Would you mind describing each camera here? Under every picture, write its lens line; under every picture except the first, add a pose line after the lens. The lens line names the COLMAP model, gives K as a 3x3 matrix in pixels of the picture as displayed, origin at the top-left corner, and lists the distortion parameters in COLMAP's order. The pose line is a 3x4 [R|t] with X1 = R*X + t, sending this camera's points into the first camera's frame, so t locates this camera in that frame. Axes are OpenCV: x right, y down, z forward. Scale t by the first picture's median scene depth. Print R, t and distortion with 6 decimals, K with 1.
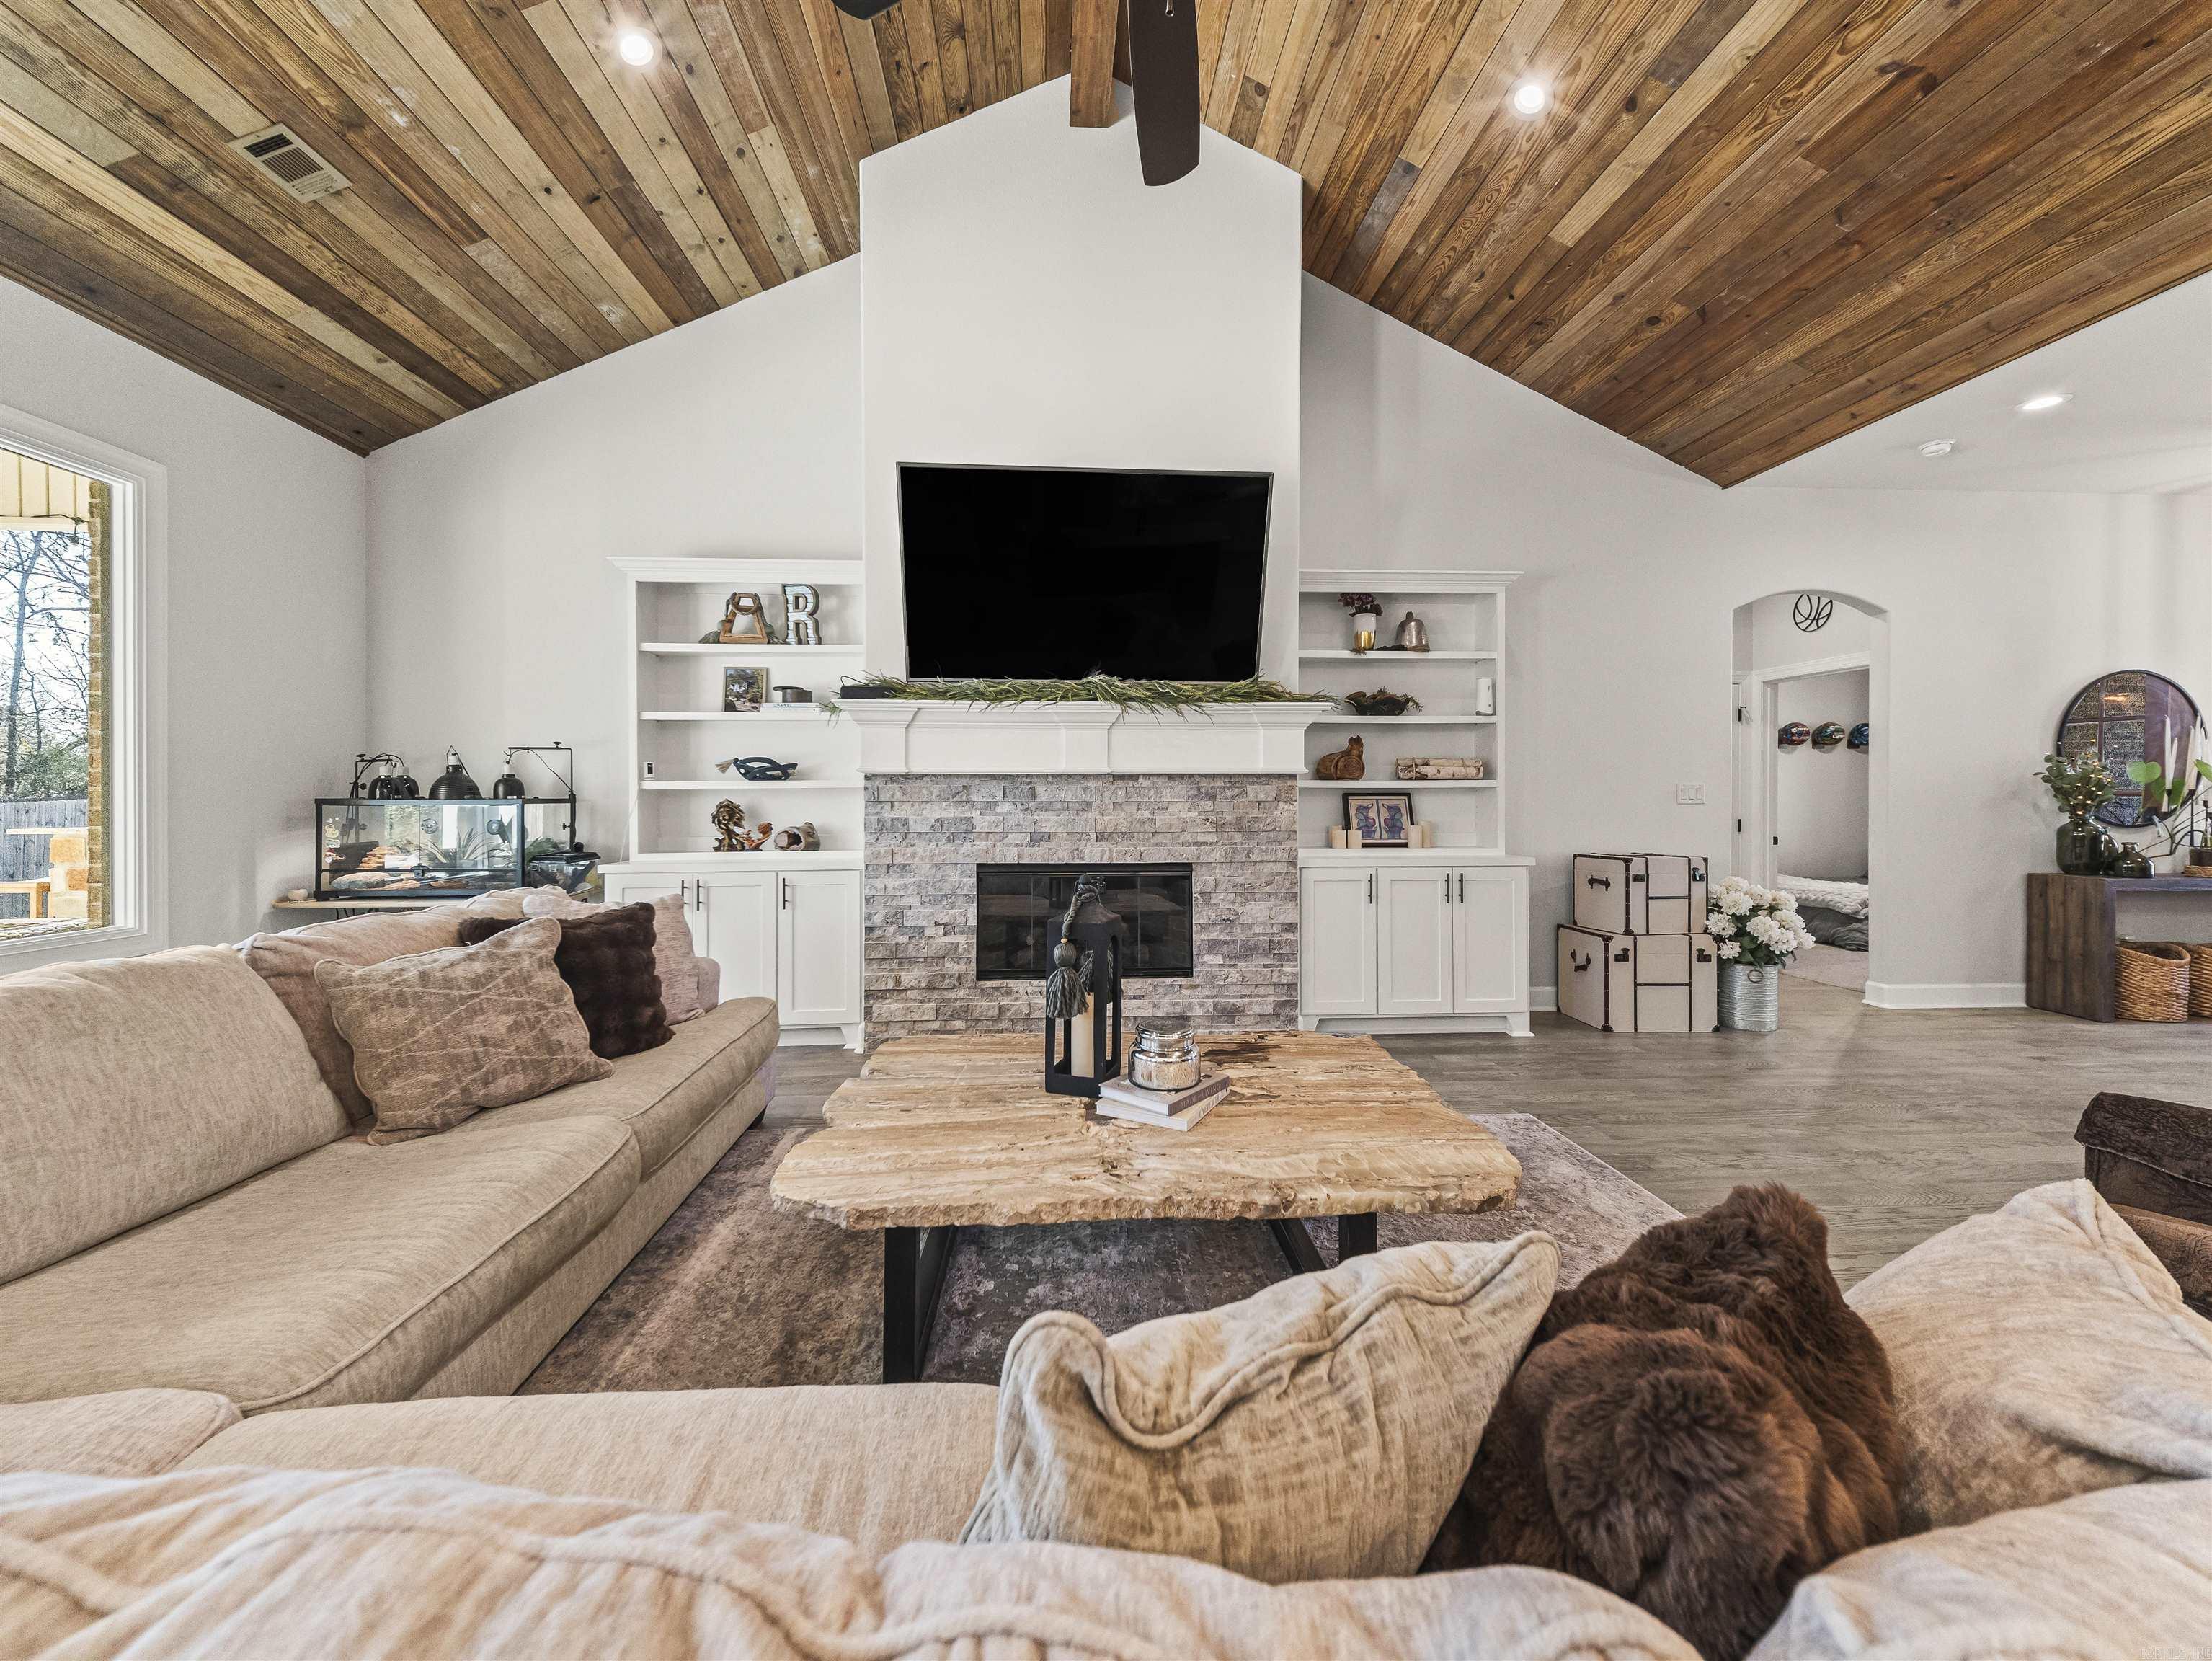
lens RADIAL K [[863.3, 0, 1105.5], [0, 863.3, 798.4], [0, 0, 1]] dist [0.033732, -0.012288]
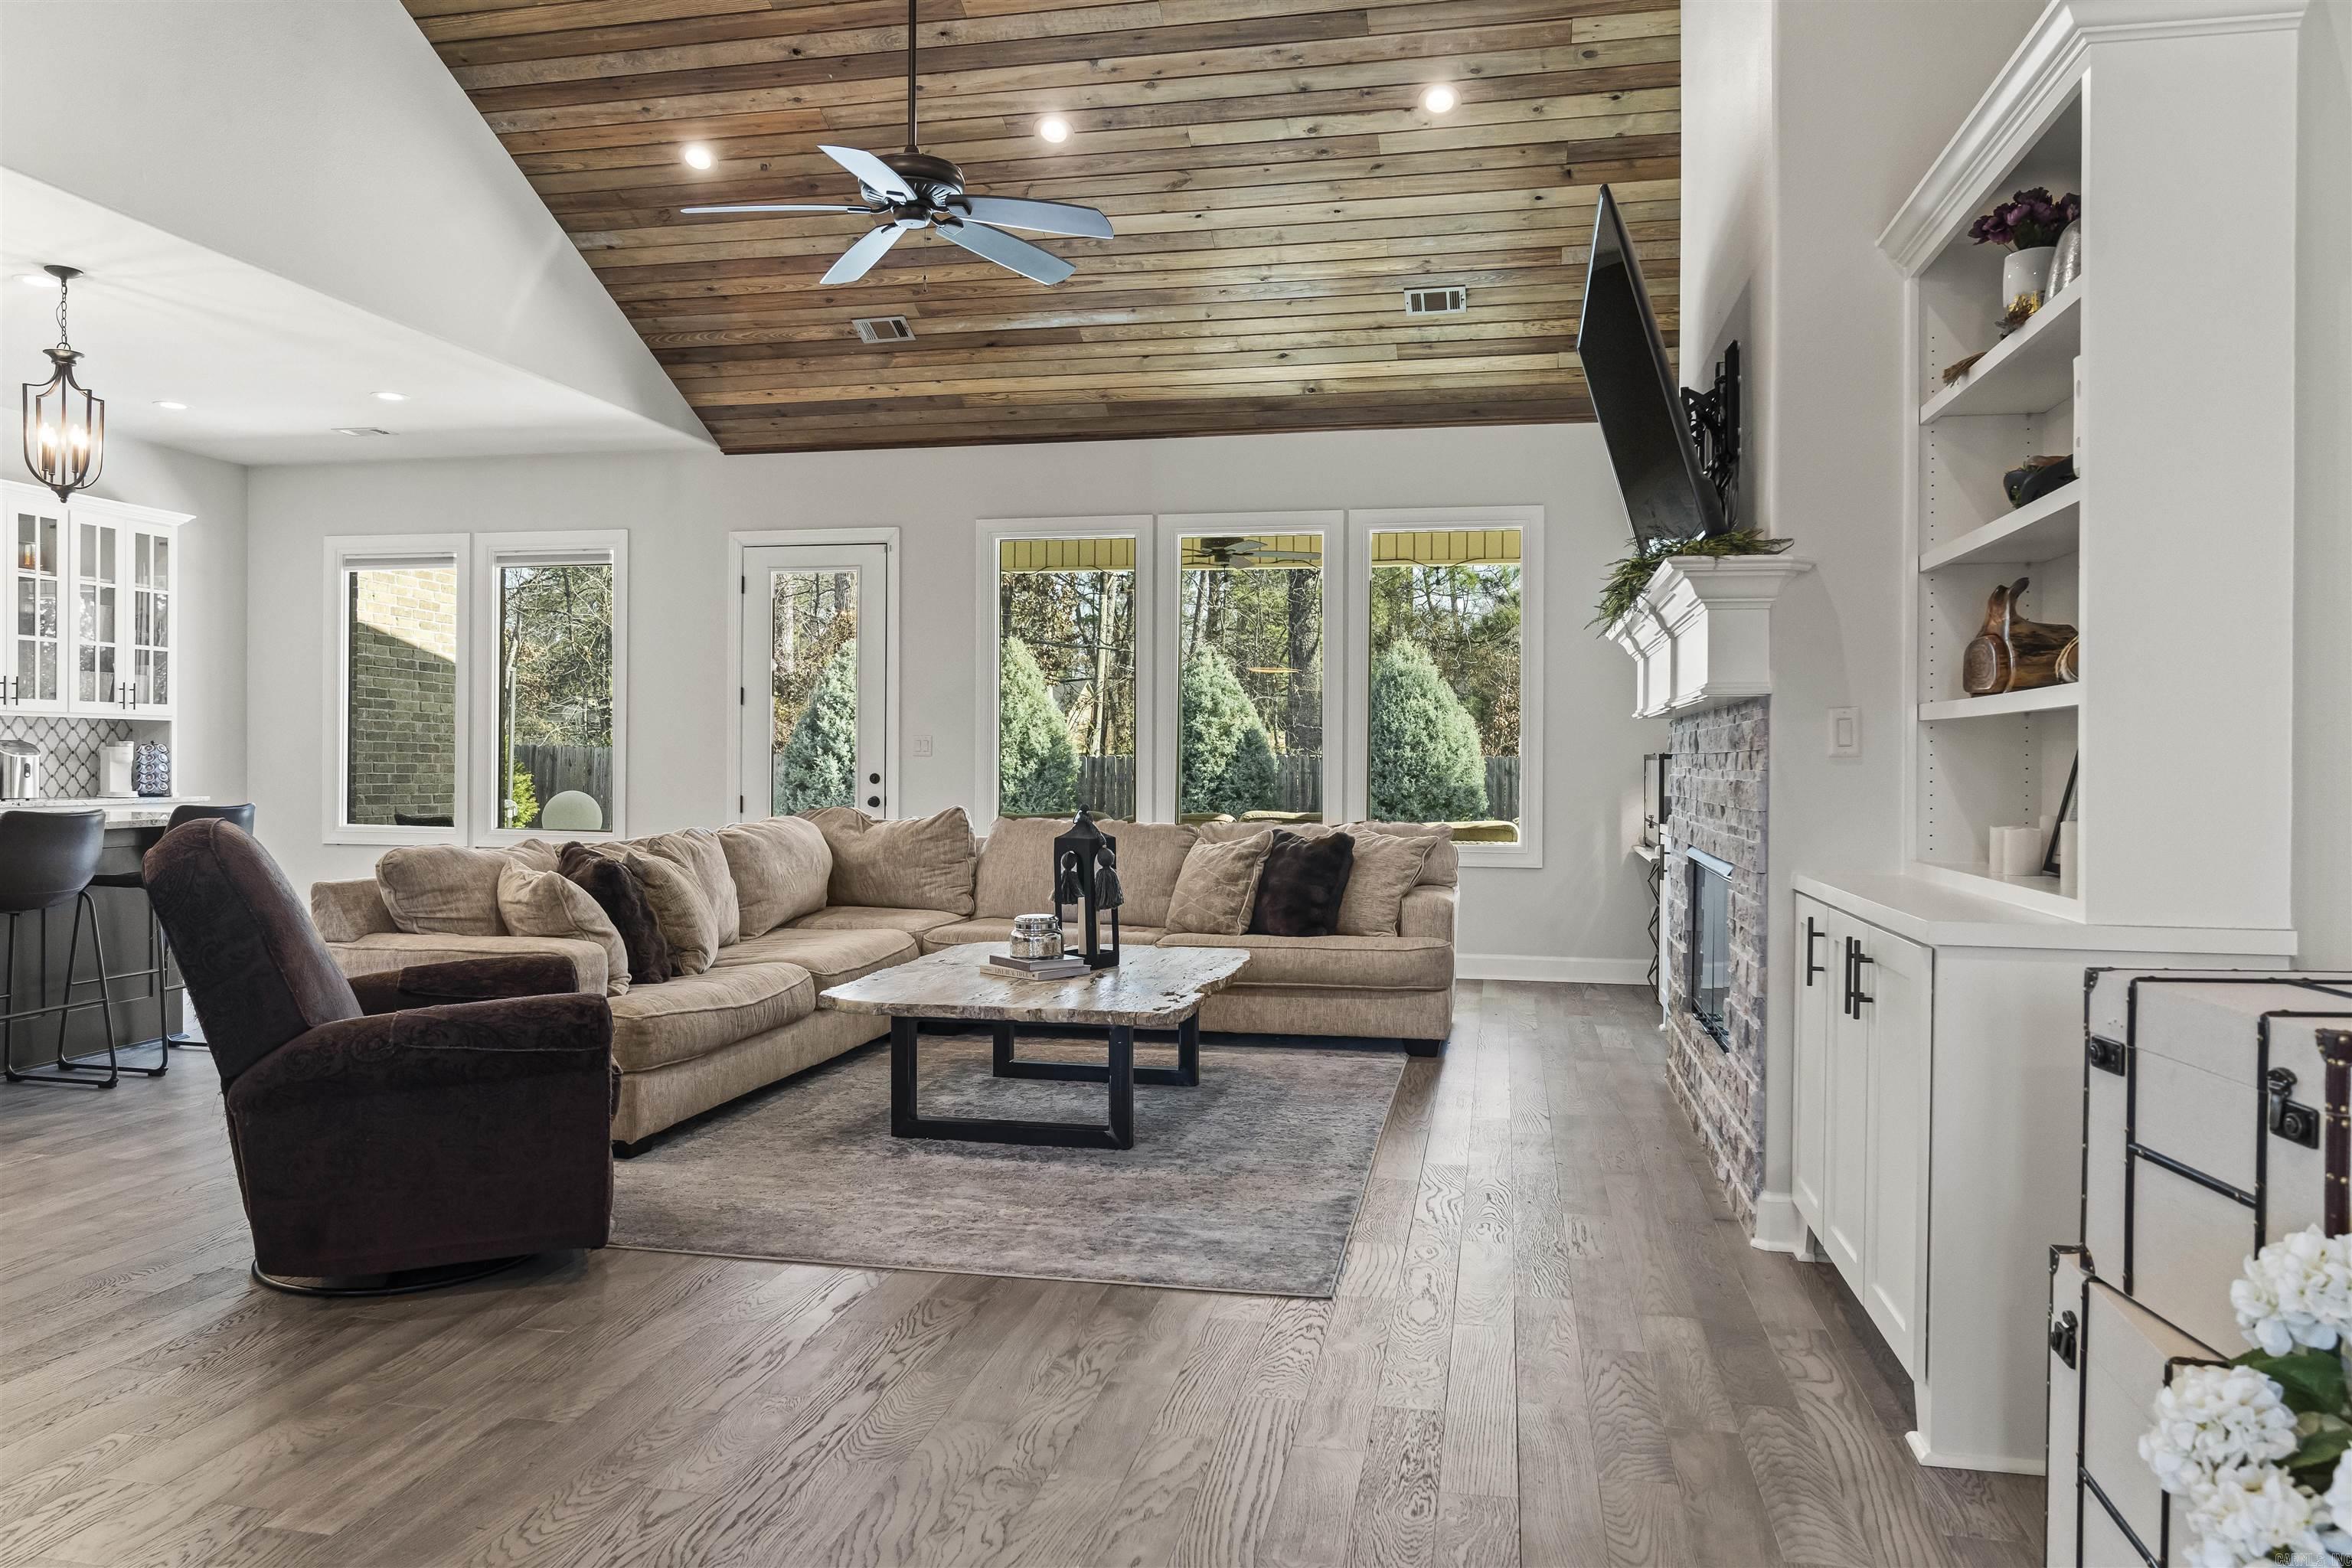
lens RADIAL K [[1580.1, 0, 1173.1], [0, 1580.1, 758.8], [0, 0, 1]] dist [-0.028613, 0.024775]
pose [[-0.262607, -0.001131, -0.964902, 1.171985], [-0.005037, 0.999987, 0.000199, 0.009580], [0.964890, 0.004912, -0.262610, 0.916386]]
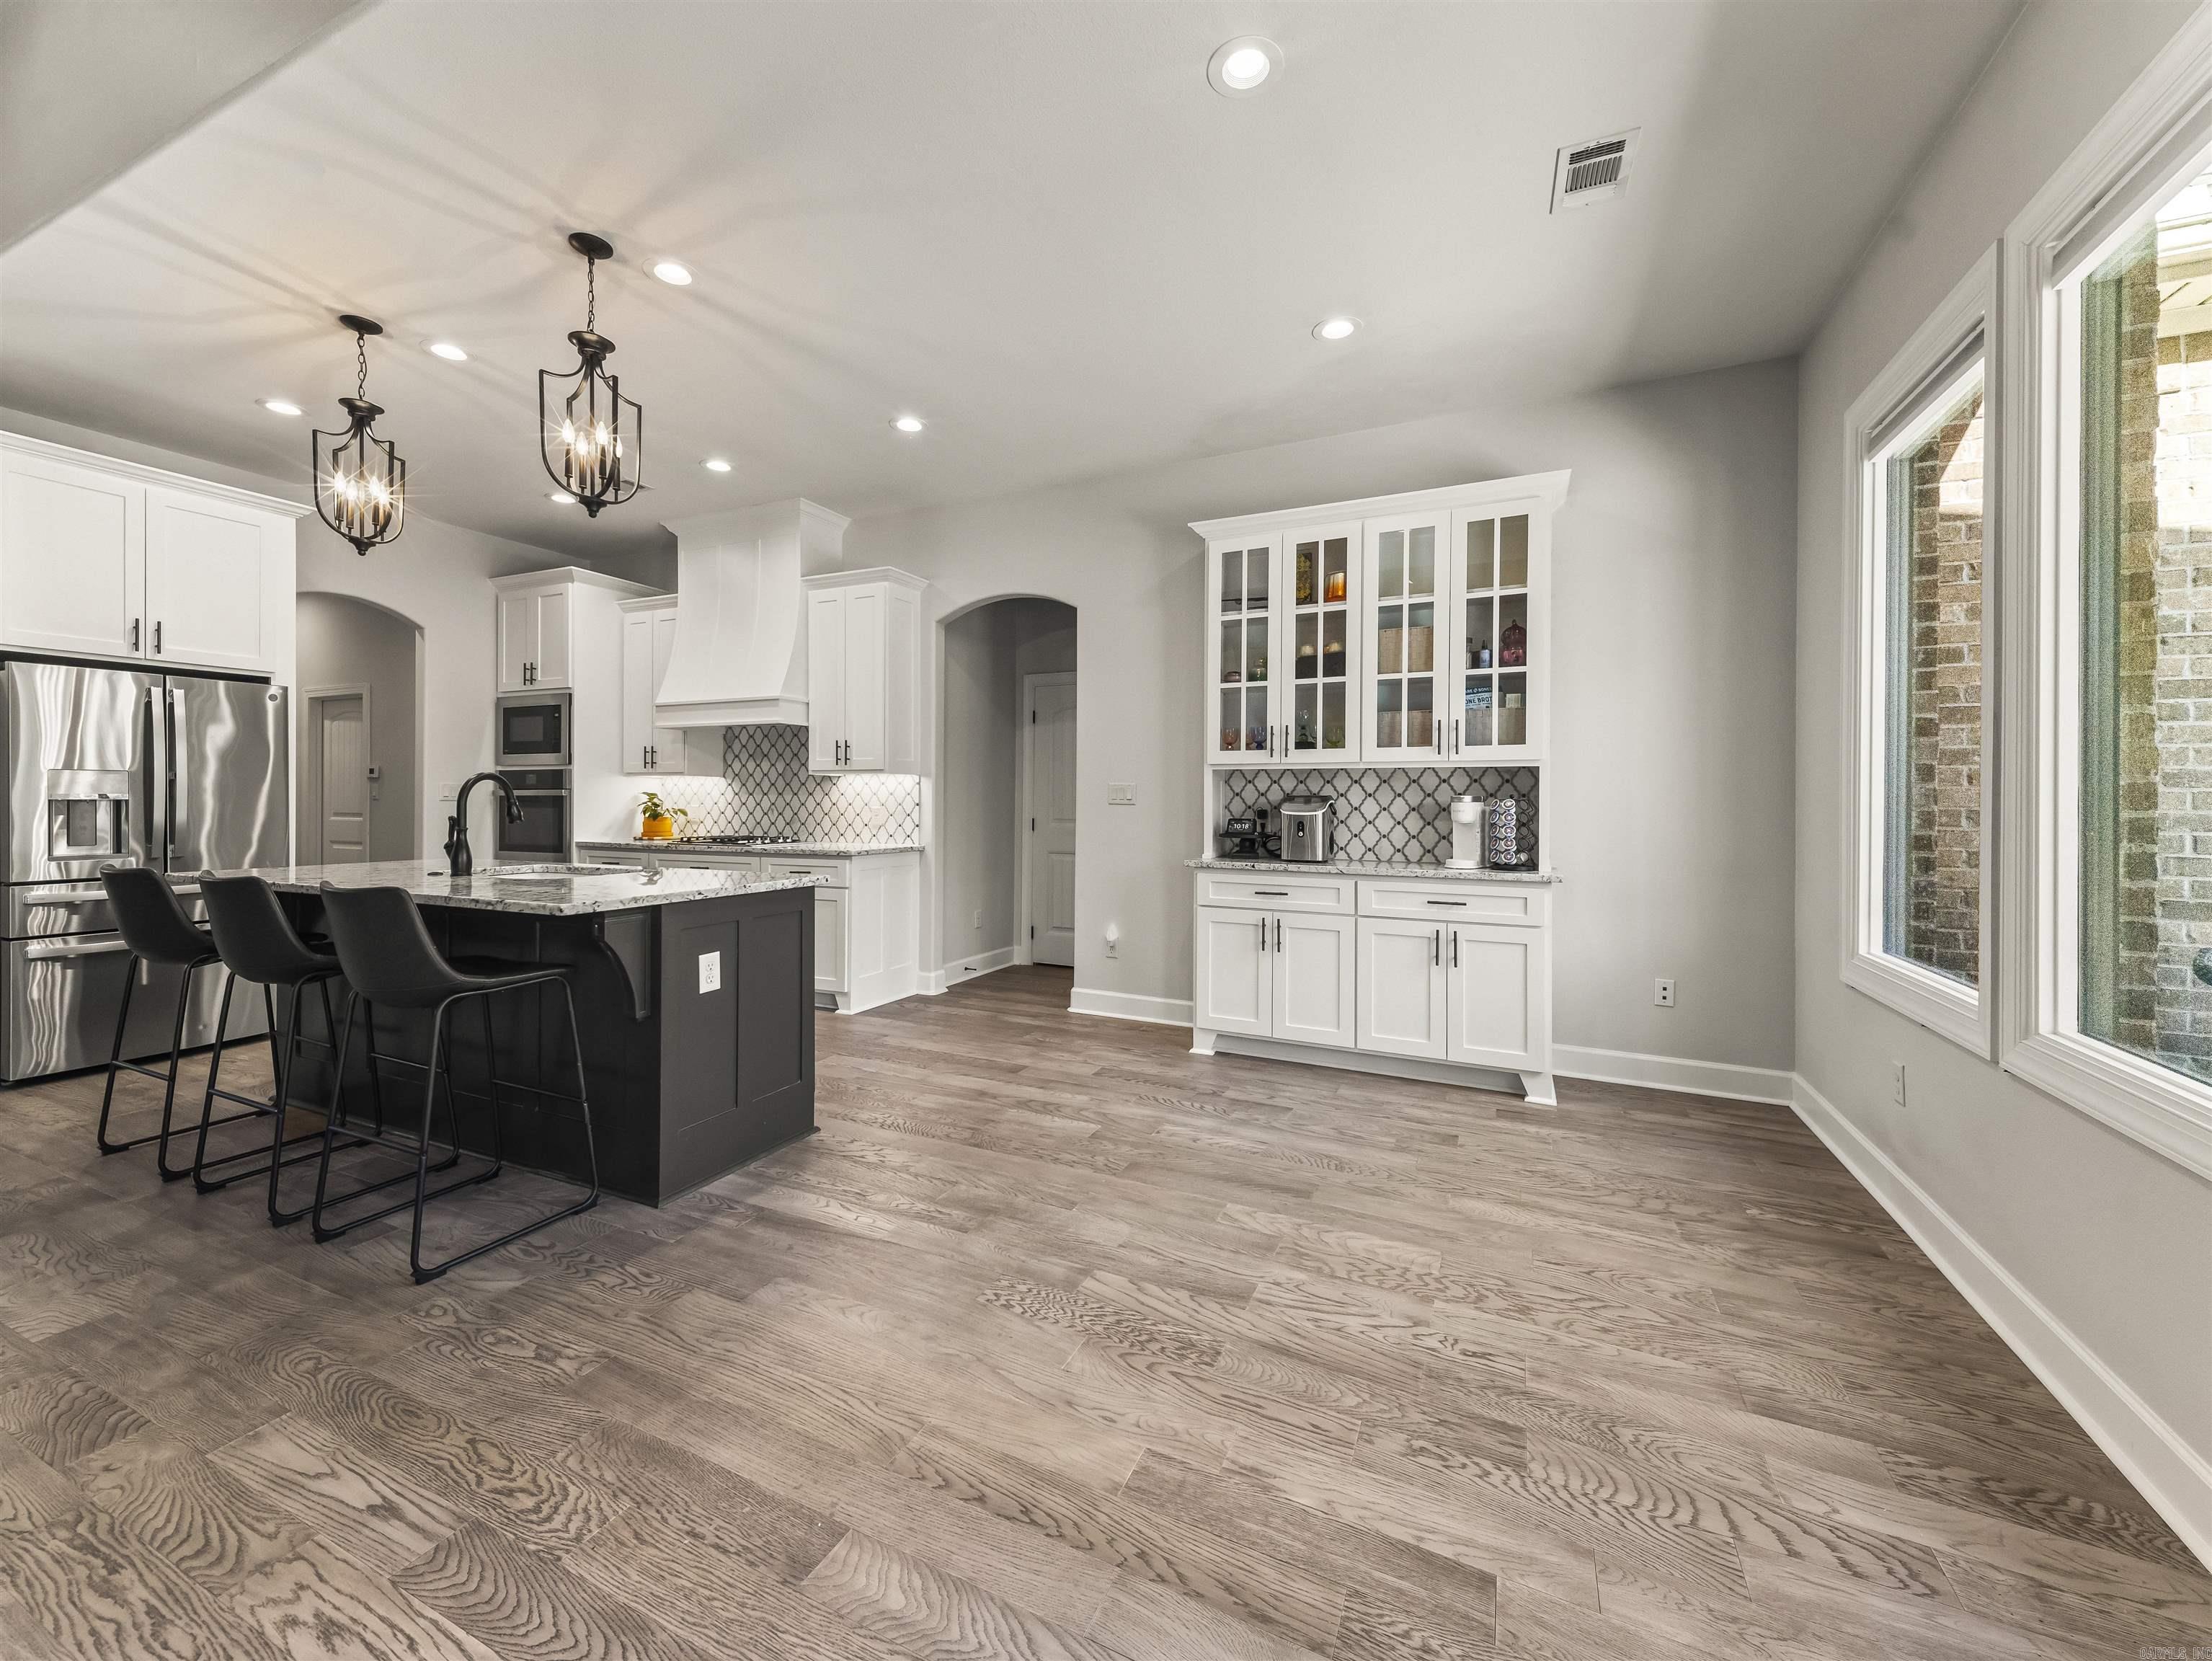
lens RADIAL K [[863.3, 0, 1105.5], [0, 863.3, 798.4], [0, 0, 1]] dist [0.033732, -0.012288]
pose [[-0.875424, -0.004057, 0.483339, -0.579331], [-0.006199, 0.999977, -0.002834, 0.001605], [-0.483316, -0.005477, -0.875429, -0.010396]]
